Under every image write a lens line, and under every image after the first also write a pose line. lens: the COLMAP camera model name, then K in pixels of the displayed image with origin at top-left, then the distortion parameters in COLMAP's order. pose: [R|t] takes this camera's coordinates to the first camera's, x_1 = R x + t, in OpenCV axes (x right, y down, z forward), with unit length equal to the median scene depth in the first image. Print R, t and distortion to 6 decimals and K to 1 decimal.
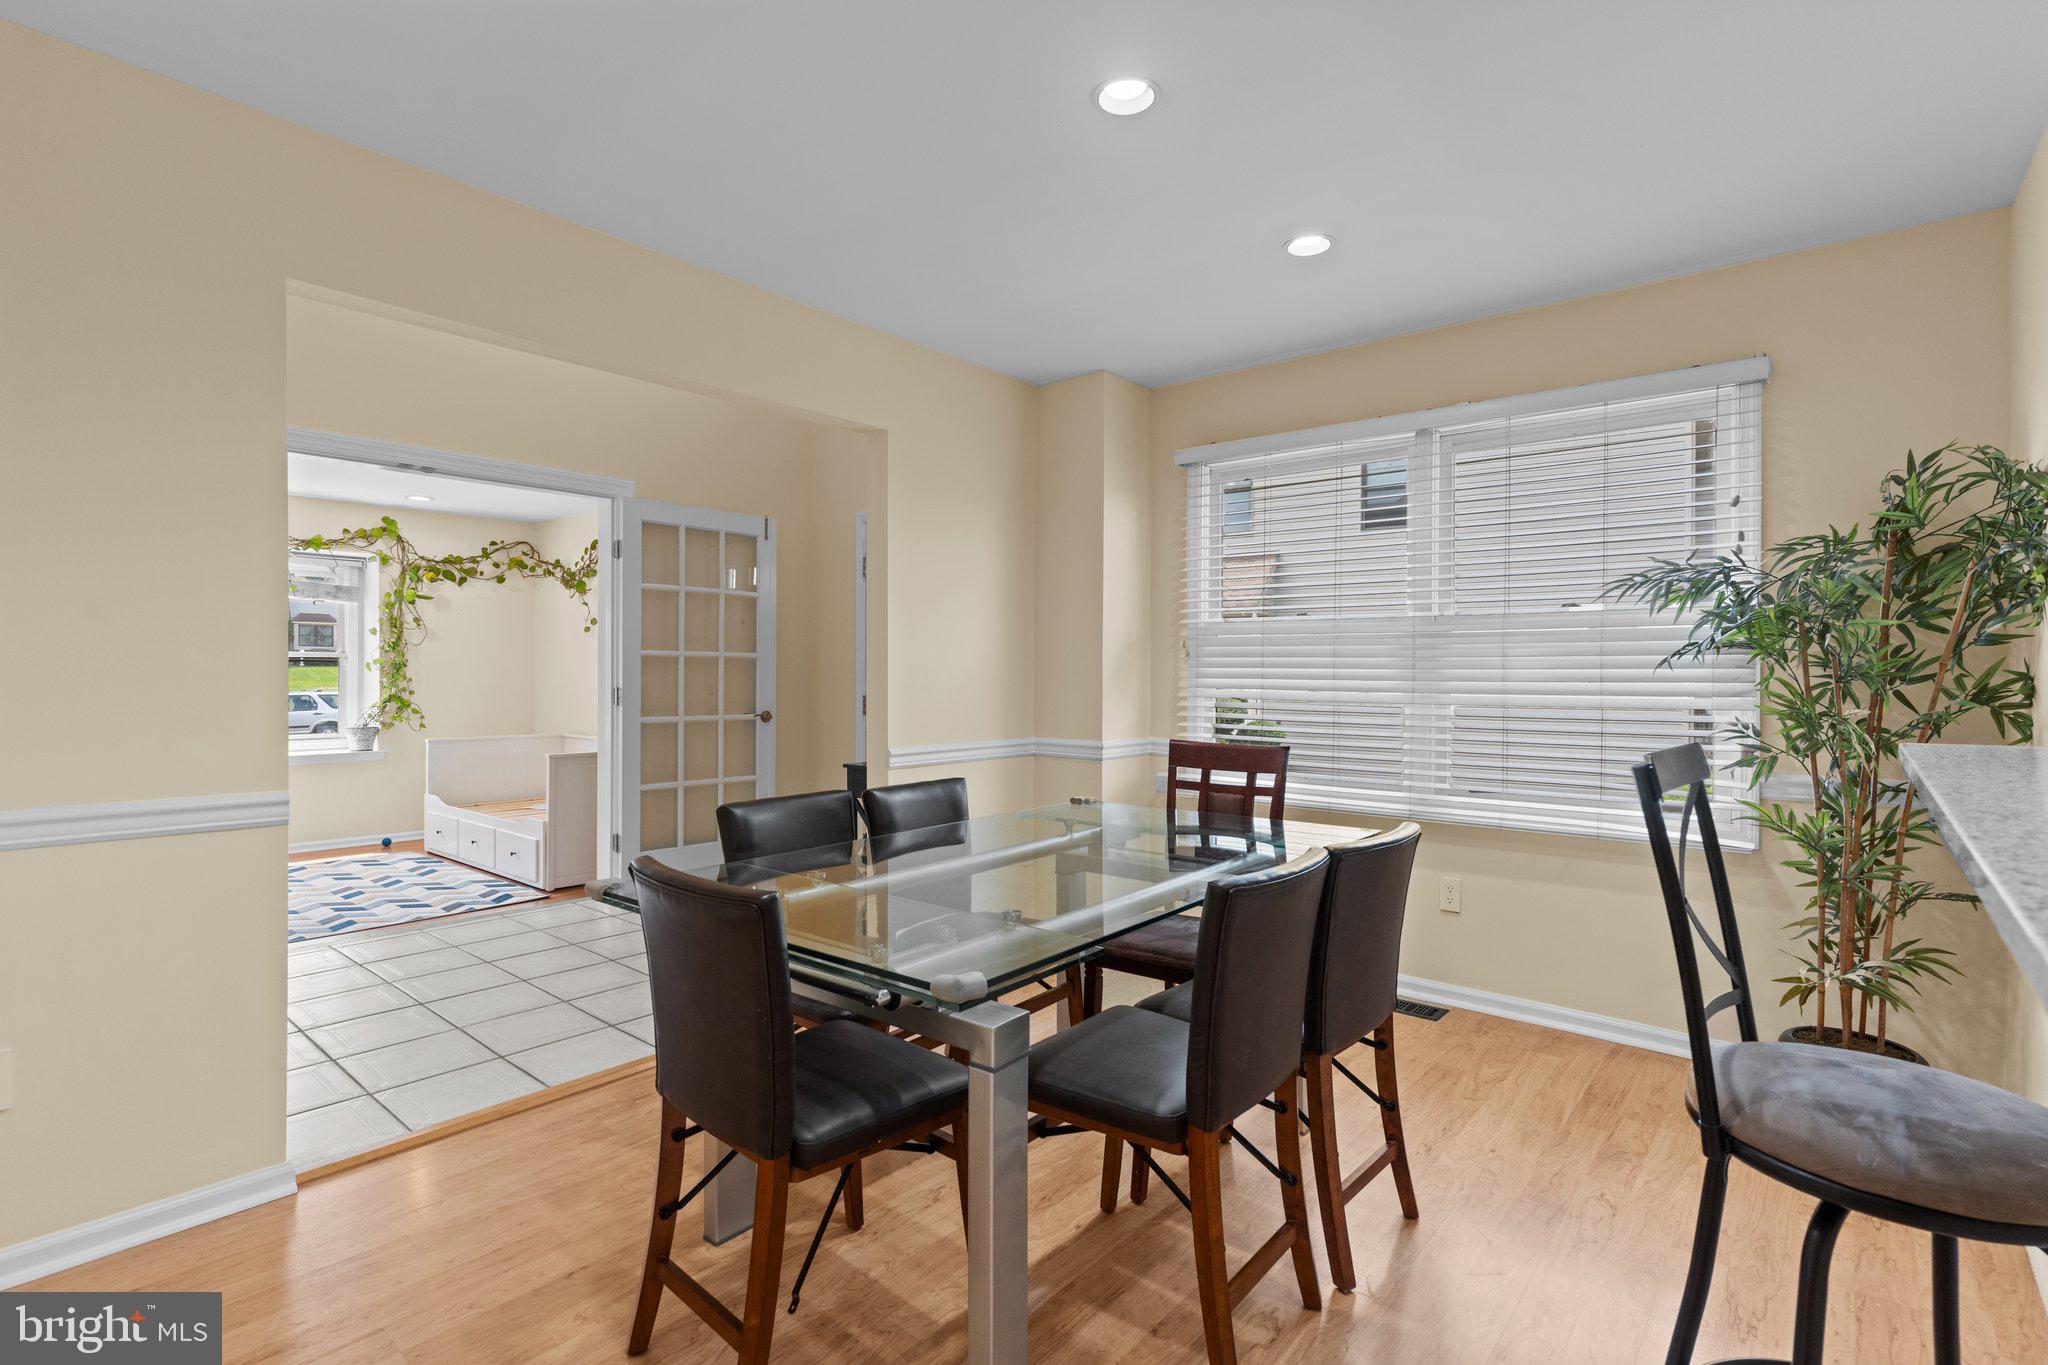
lens RADIAL K [[969.9, 0, 1024.0], [0, 969.9, 682.5], [0, 0, 1]] dist [0.003113, -0.001067]
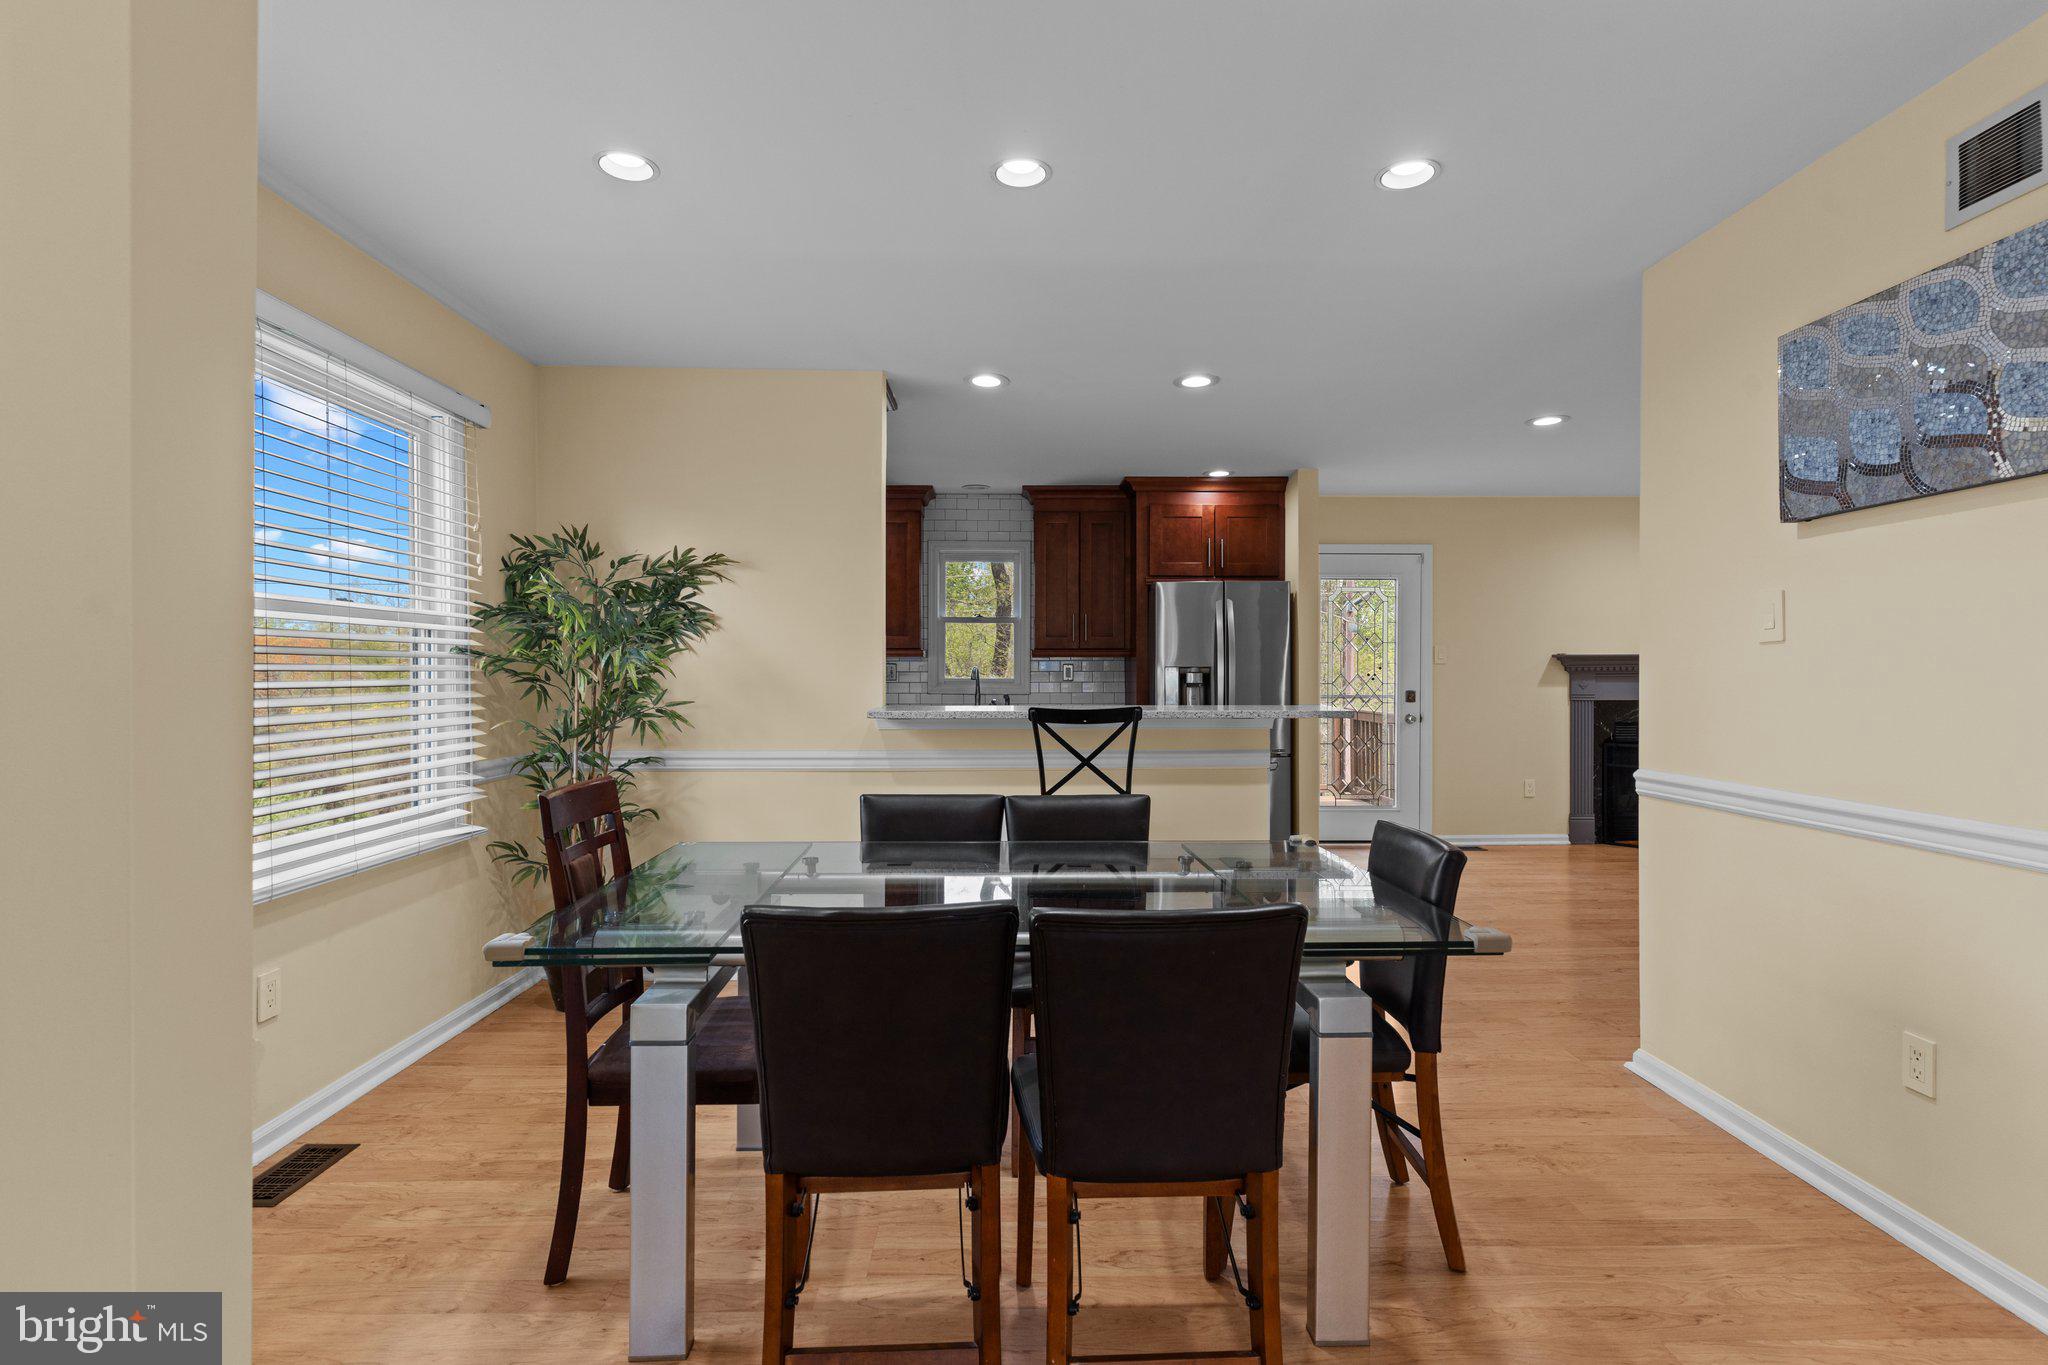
lens RADIAL K [[969.9, 0, 1024.0], [0, 969.9, 682.5], [0, 0, 1]] dist [0.003113, -0.001067]
pose [[-0.669838, -0.016136, 0.742332, -0.571717], [-0.000648, 0.999776, 0.021148, -0.024069], [-0.742507, 0.013684, -0.669699, 1.392659]]
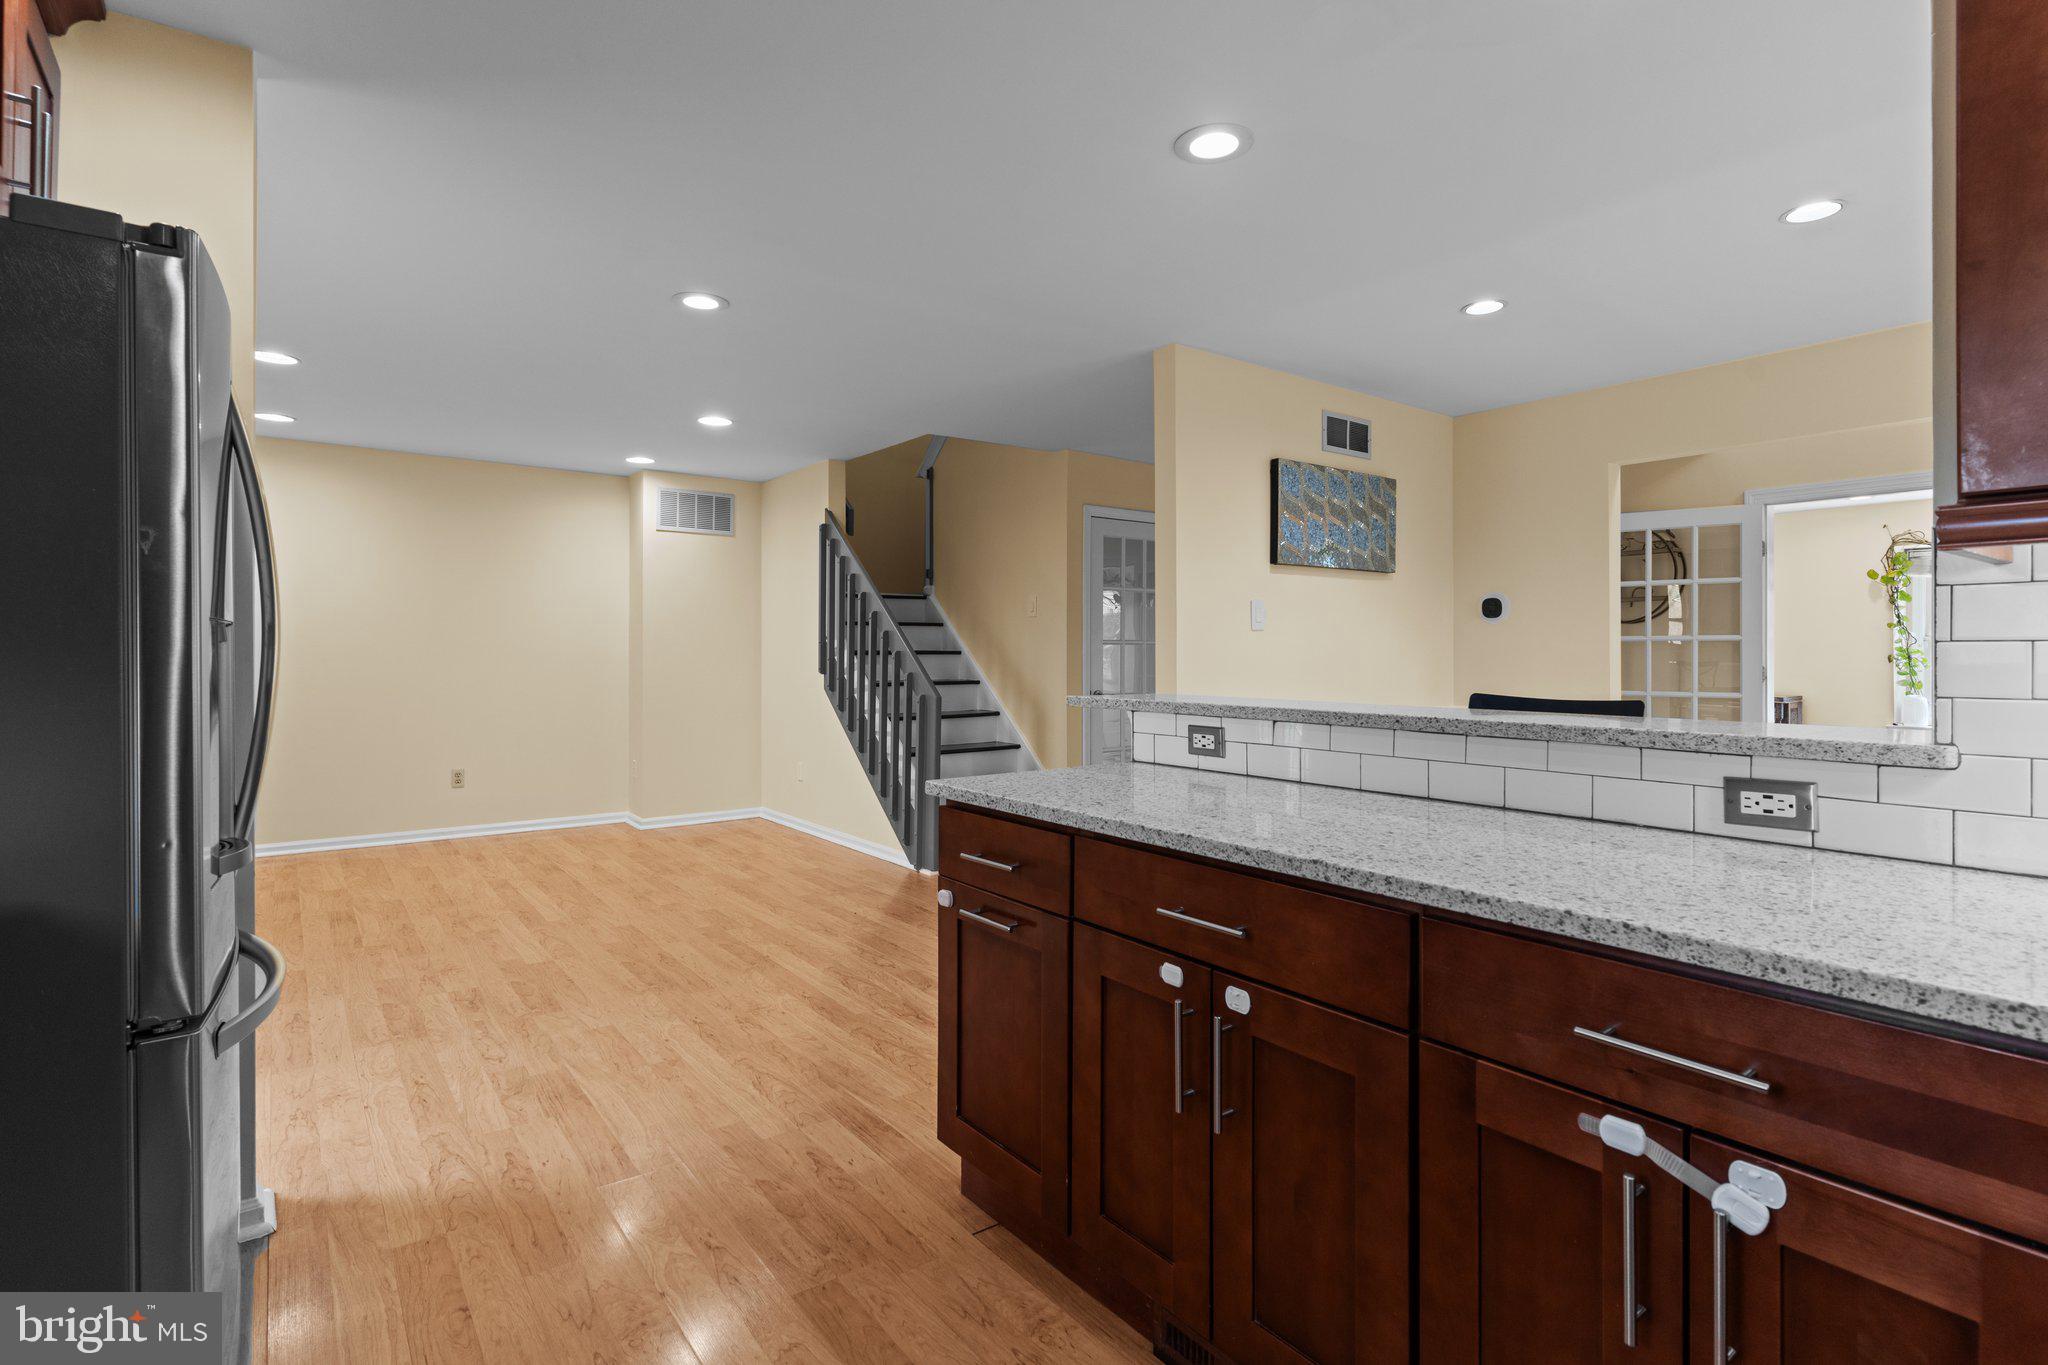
lens RADIAL K [[972.5, 0, 1015.5], [0, 972.5, 665.6], [0, 0, 1]] dist [0.002573, -0.000456]
pose [[-0.214212, 0.009870, -0.976737, 1.276427], [-0.009873, 0.999876, 0.012269, -0.001599], [0.976737, 0.012271, -0.214088, 0.194017]]
